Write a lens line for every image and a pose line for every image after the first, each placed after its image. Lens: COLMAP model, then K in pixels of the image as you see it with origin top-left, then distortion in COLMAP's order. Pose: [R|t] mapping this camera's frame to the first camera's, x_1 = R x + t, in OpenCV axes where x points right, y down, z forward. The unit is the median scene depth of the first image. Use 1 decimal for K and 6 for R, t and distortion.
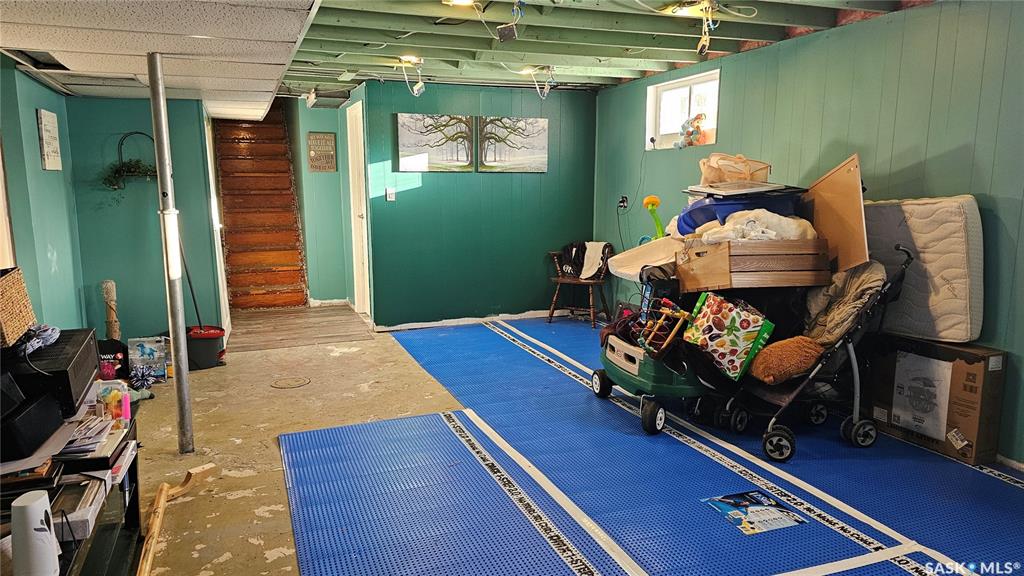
lens RADIAL K [[686.7, 0, 504.2], [0, 686.7, 295.5], [0, 0, 1]] dist [0.069309, -0.045015]
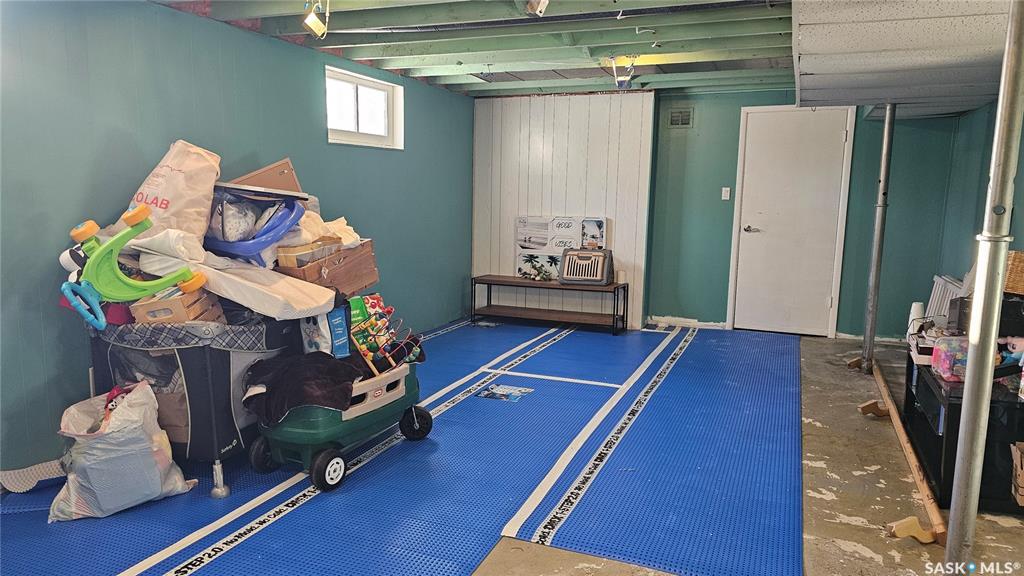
lens RADIAL K [[686.7, 0, 518.2], [0, 686.7, 286.4], [0, 0, 1]] dist [0.069309, -0.045015]
pose [[-0.732669, -0.108859, 0.671823, -0.428580], [0.098774, 0.959666, 0.263220, -0.206127], [-0.673379, 0.259211, -0.692365, 1.240920]]
